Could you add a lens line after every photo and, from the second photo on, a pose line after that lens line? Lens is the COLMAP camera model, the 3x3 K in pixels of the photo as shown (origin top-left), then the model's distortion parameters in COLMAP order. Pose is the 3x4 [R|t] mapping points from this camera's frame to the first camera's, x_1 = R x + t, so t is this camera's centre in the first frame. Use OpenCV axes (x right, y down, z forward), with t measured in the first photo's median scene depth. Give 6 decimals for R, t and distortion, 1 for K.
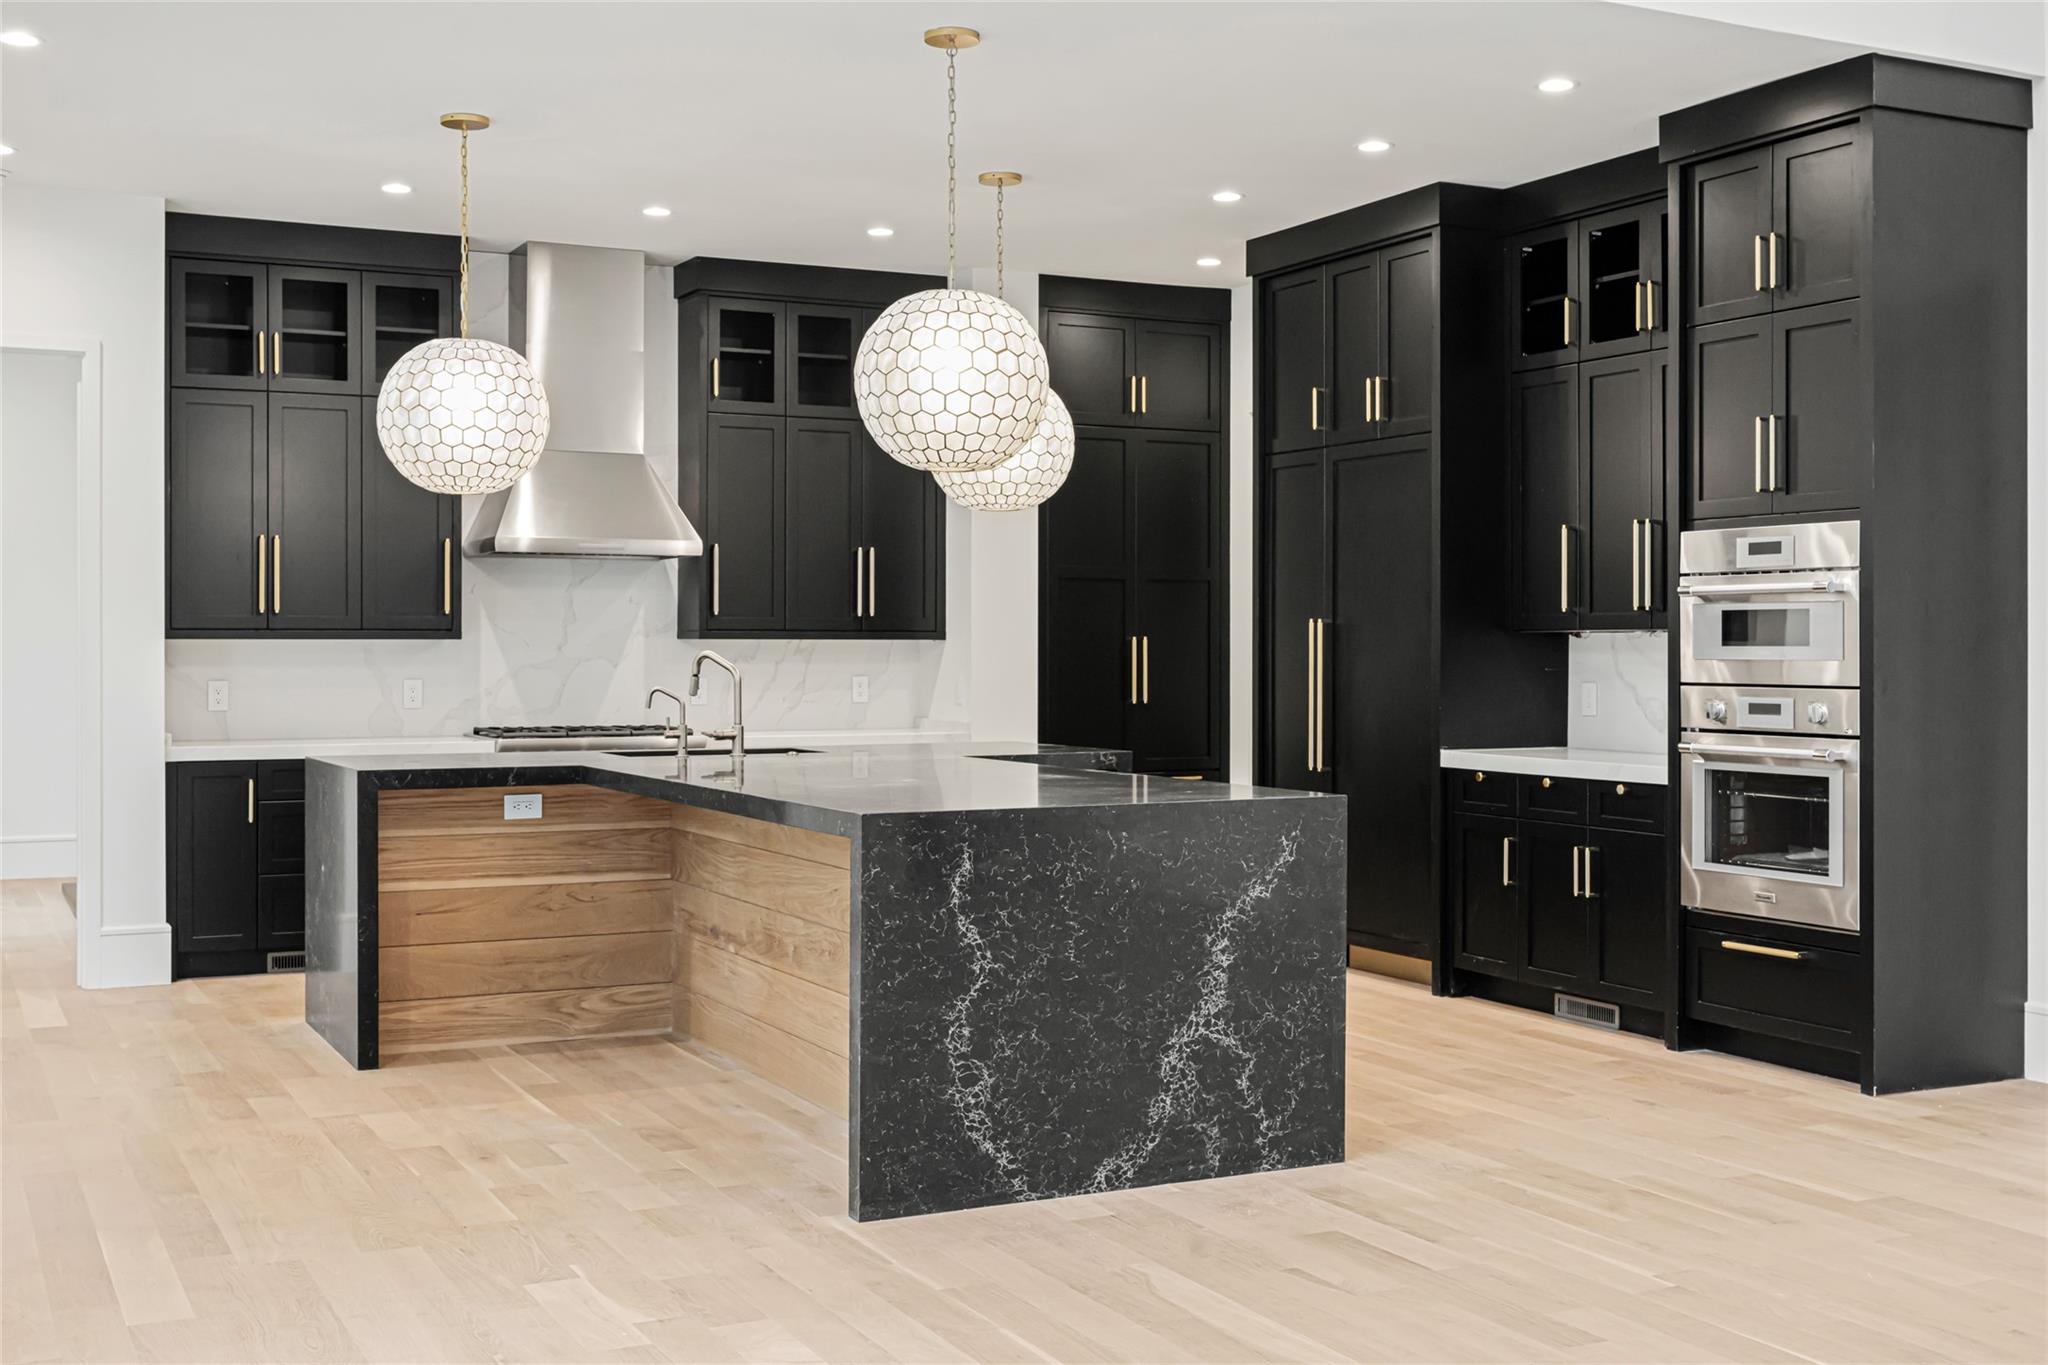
lens RADIAL K [[2209.6, 0, 1041.1], [0, 2209.6, 670.8], [0, 0, 1]] dist [0.007109, 0.000000]
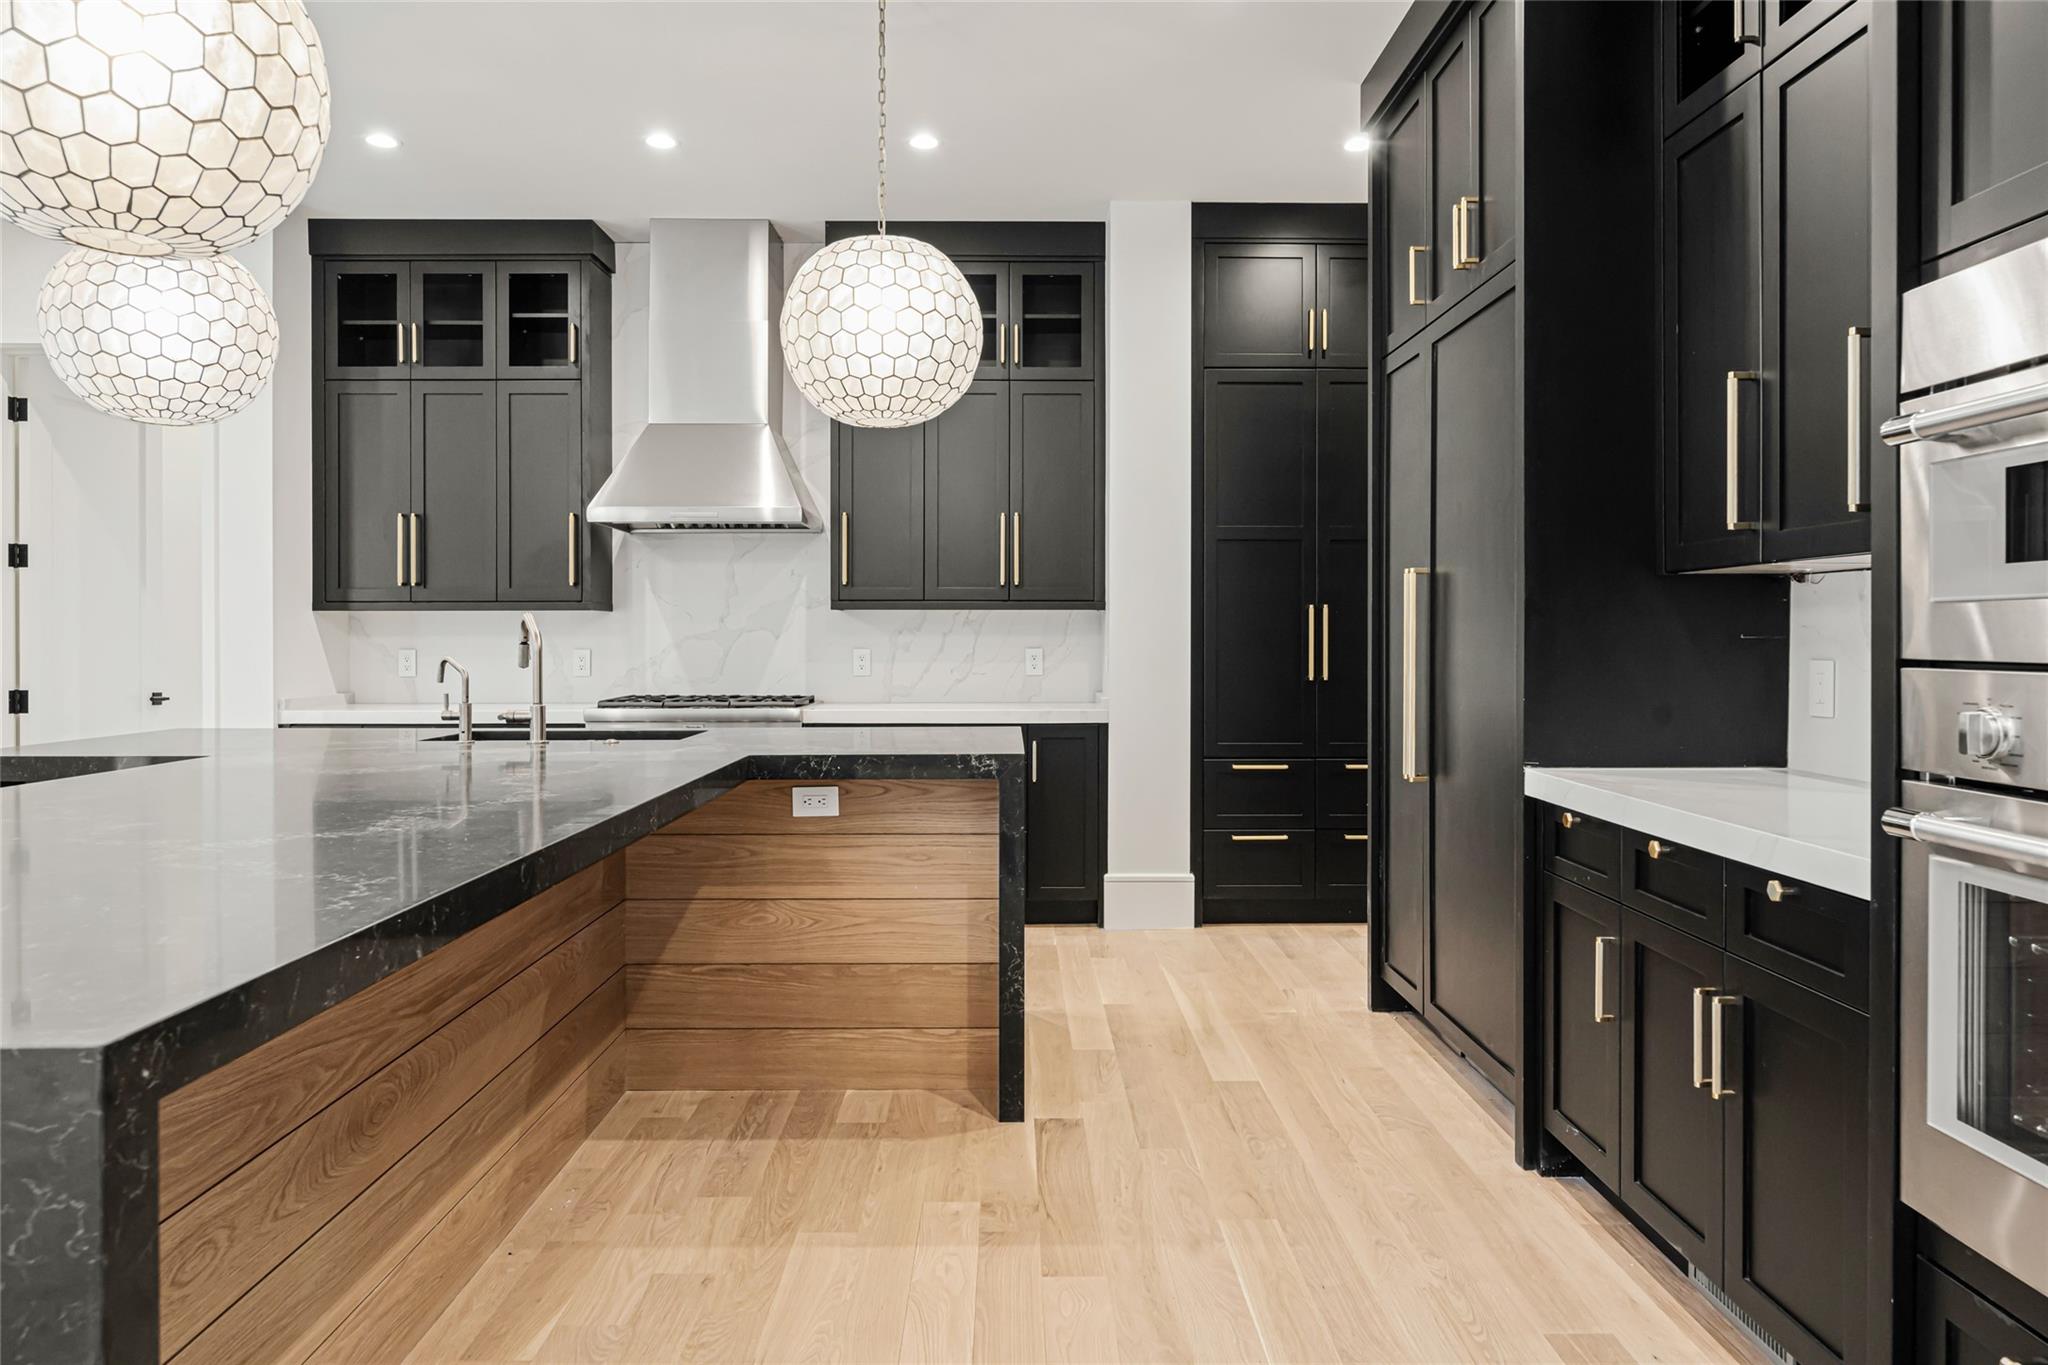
lens RADIAL K [[1310.8, 0, 1018.0], [0, 1310.8, 647.6], [0, 0, 1]] dist [-0.001772, 0.003446]
pose [[0.898023, 0.003110, -0.439937, 0.214488], [-0.003848, 0.999992, -0.000786, 0.003399], [0.439931, 0.002398, 0.898028, 0.611658]]
